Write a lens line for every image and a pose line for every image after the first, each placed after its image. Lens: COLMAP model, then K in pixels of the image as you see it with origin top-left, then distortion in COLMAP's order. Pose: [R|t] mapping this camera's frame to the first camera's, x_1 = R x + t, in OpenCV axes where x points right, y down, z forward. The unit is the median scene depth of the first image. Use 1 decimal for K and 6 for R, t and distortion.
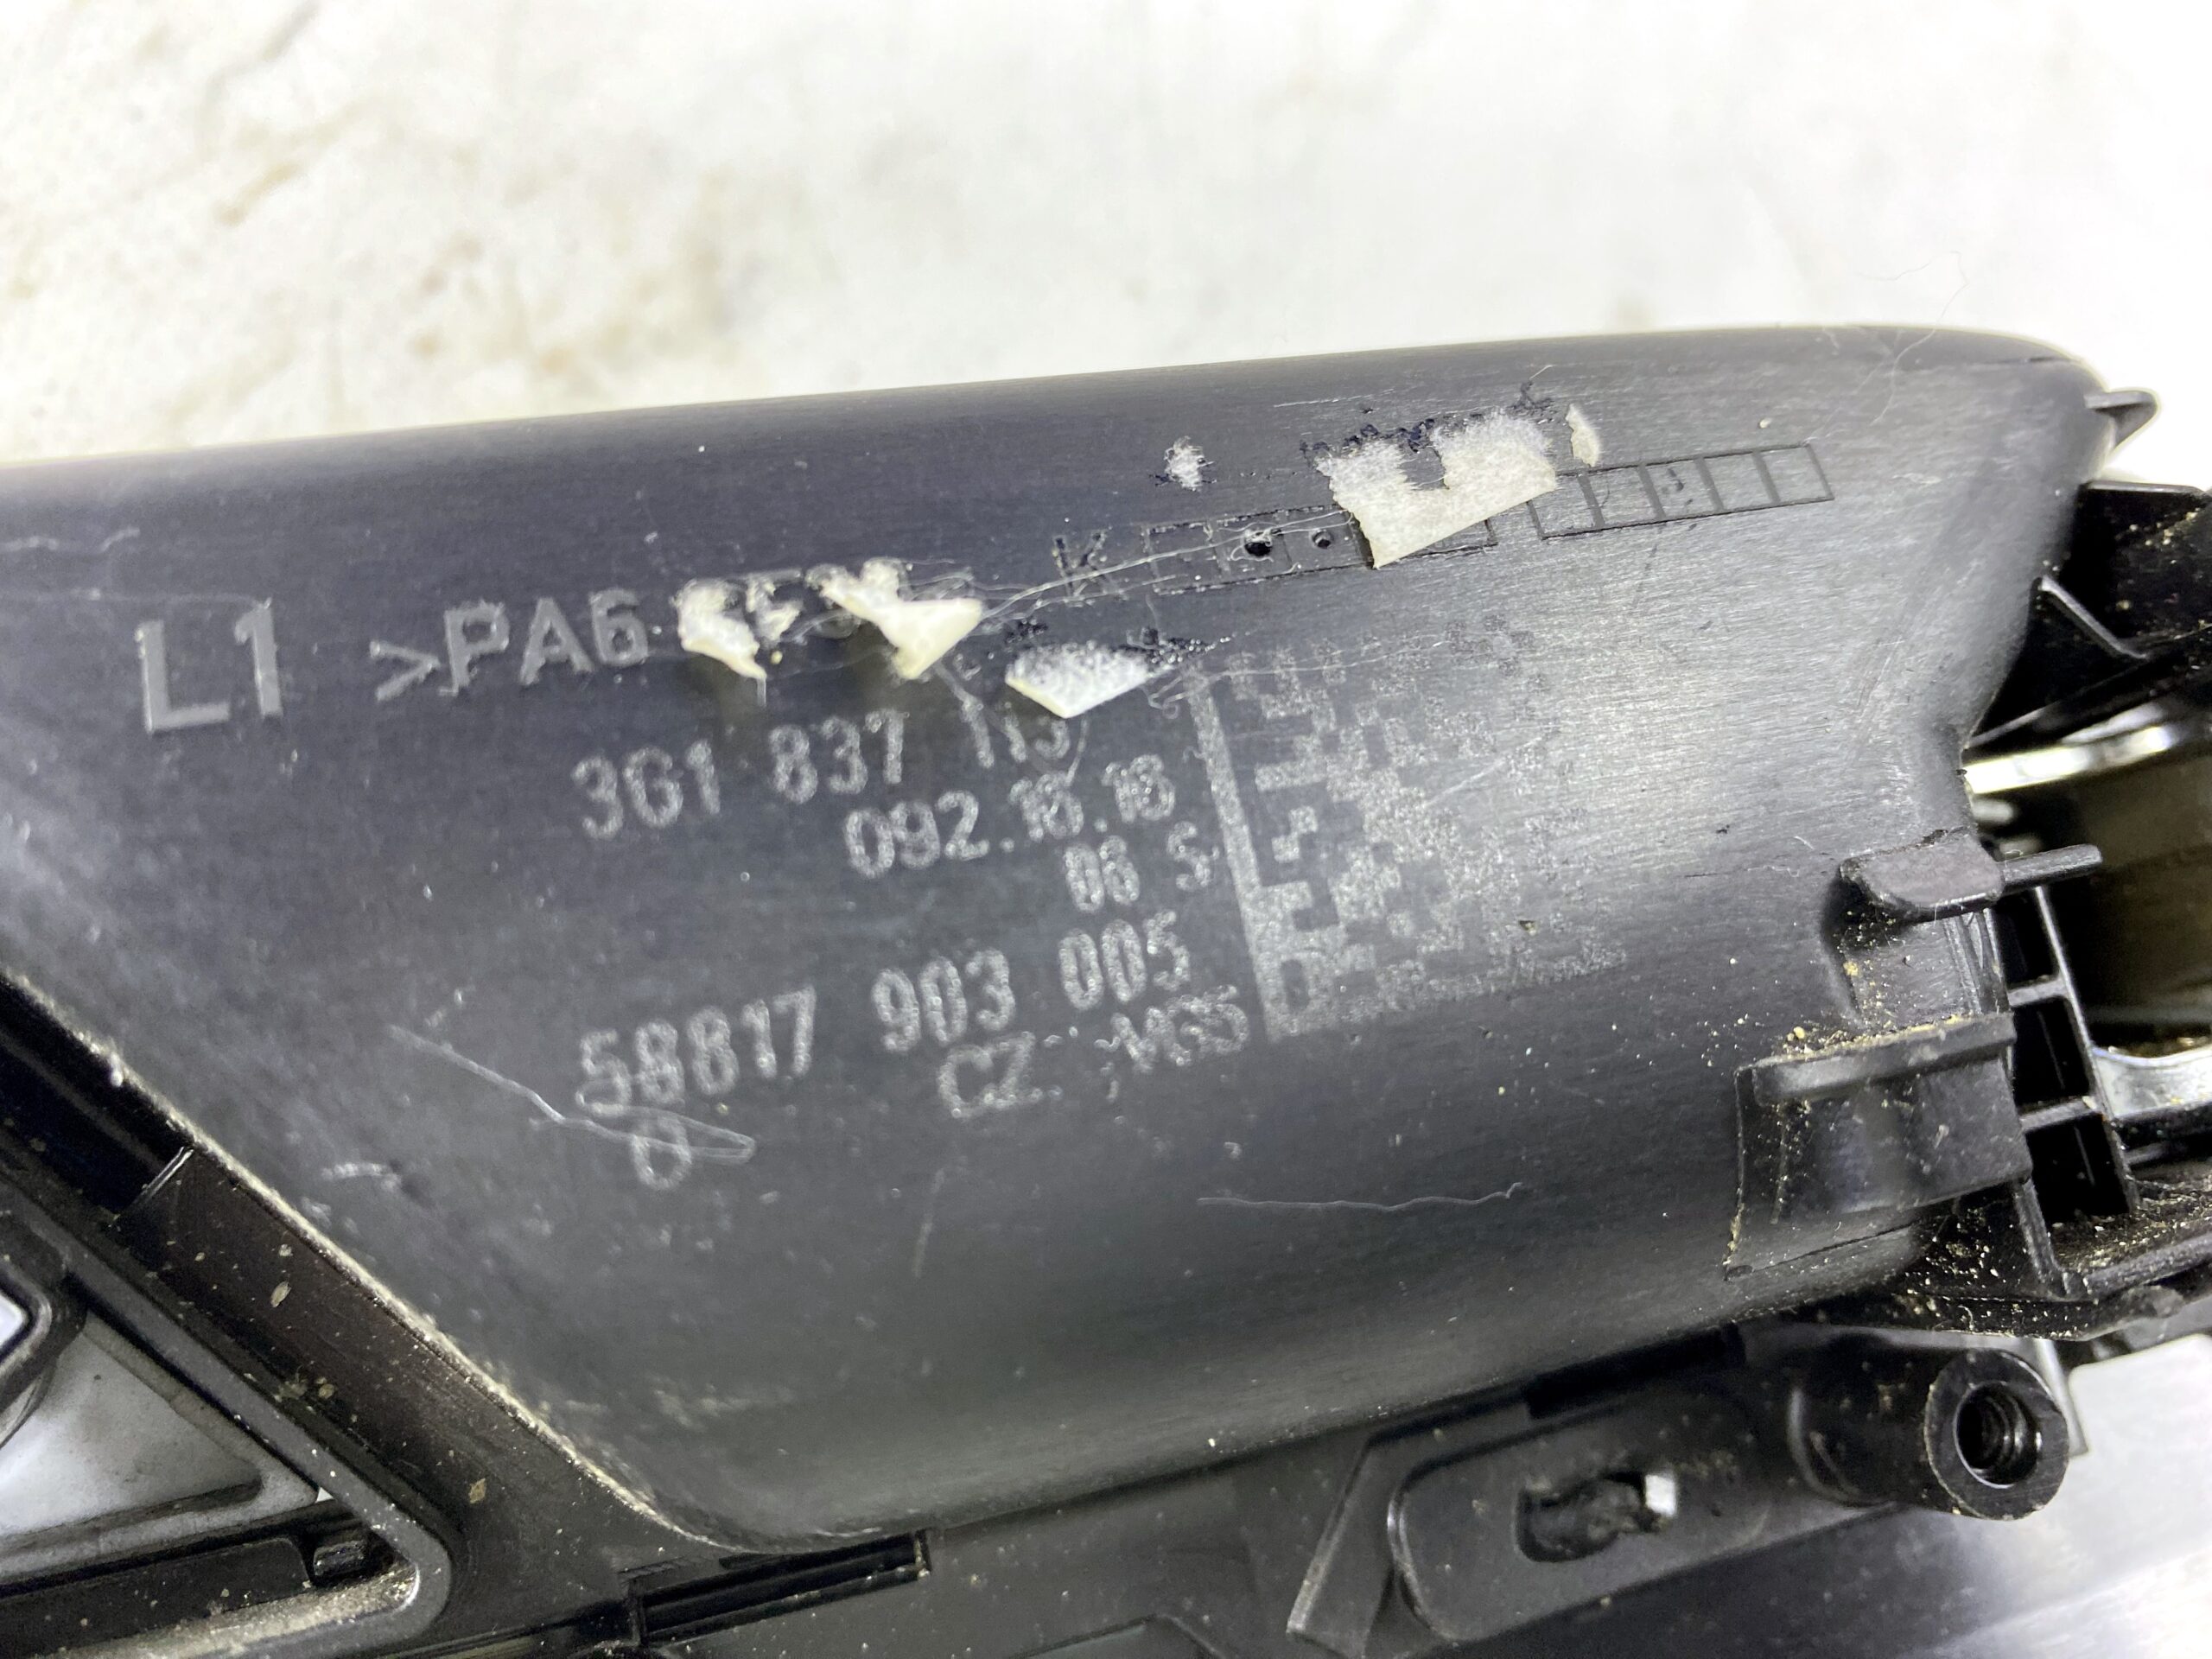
lens RADIAL K [[1860.0, 0, 1109.2], [0, 1860.0, 773.6], [0, 0, 1]] dist [-0.037442, -0.015410]
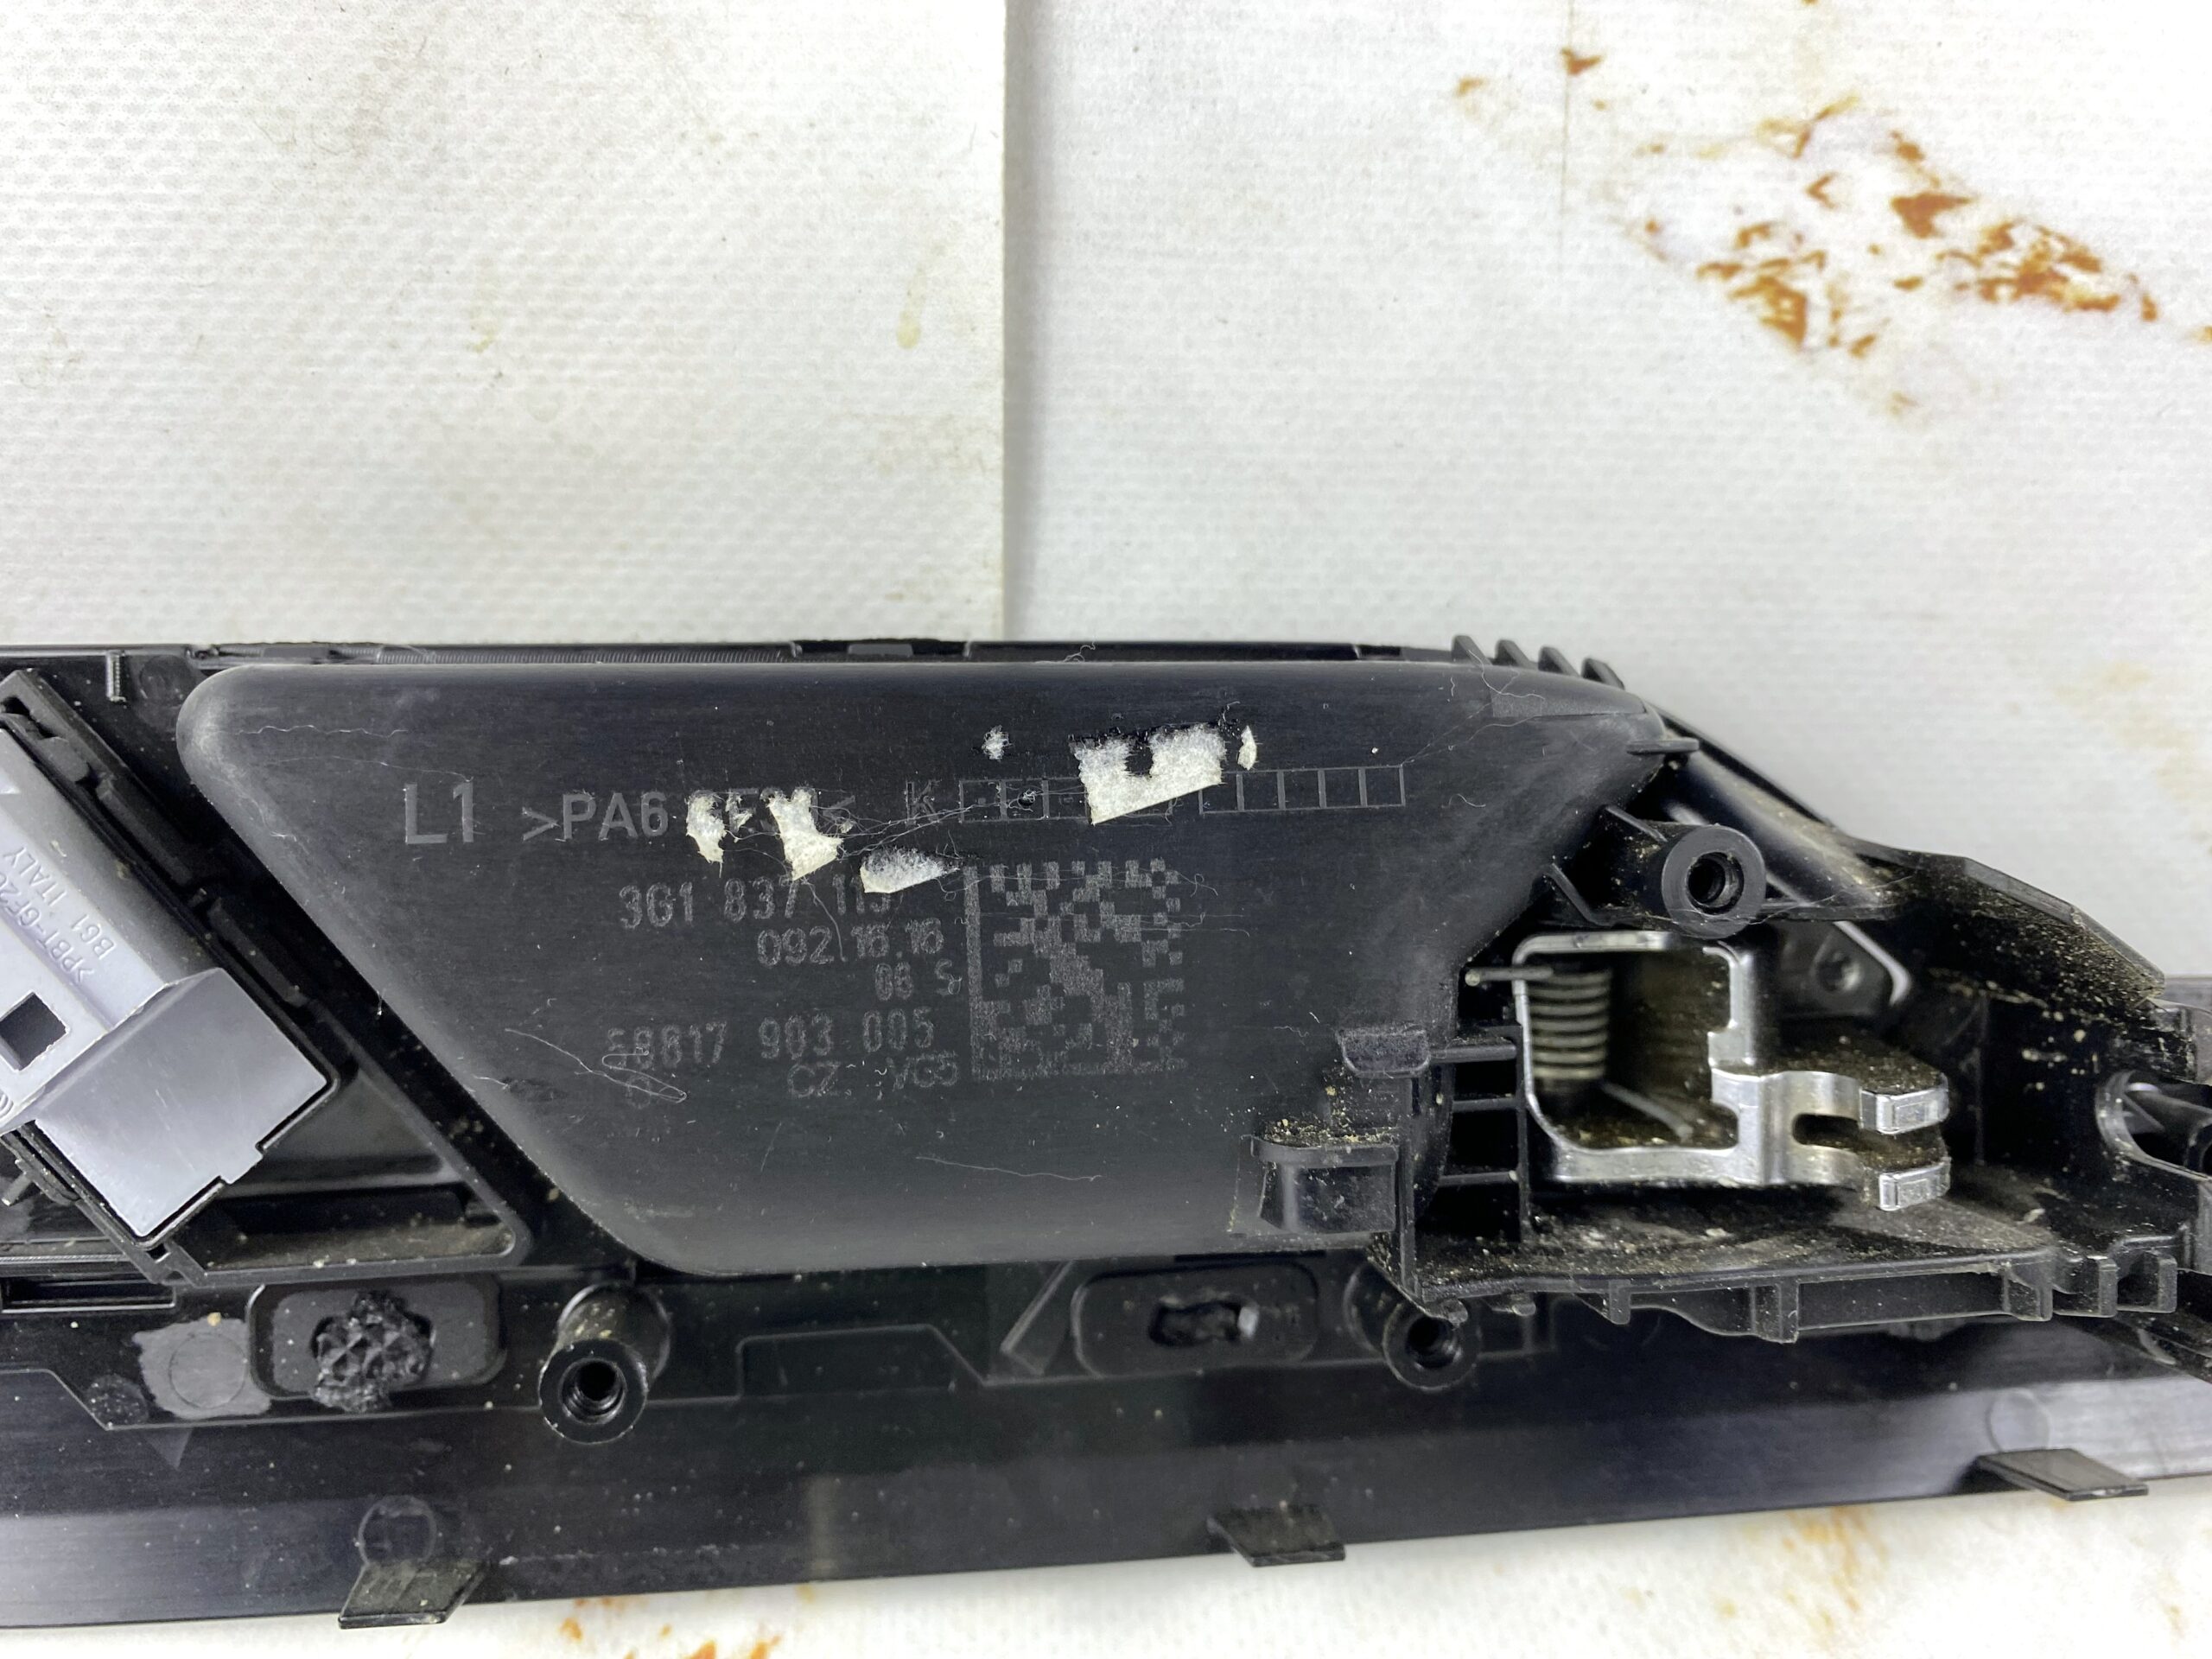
lens RADIAL K [[1719.9, 0, 1101.2], [0, 1719.9, 806.1], [0, 0, 1]] dist [-0.006213, -0.012351]
pose [[0.978283, 0.182655, -0.097982, 0.334815], [-0.157933, 0.963005, 0.218355, -0.522097], [0.134240, -0.198138, 0.970938, -0.599626]]
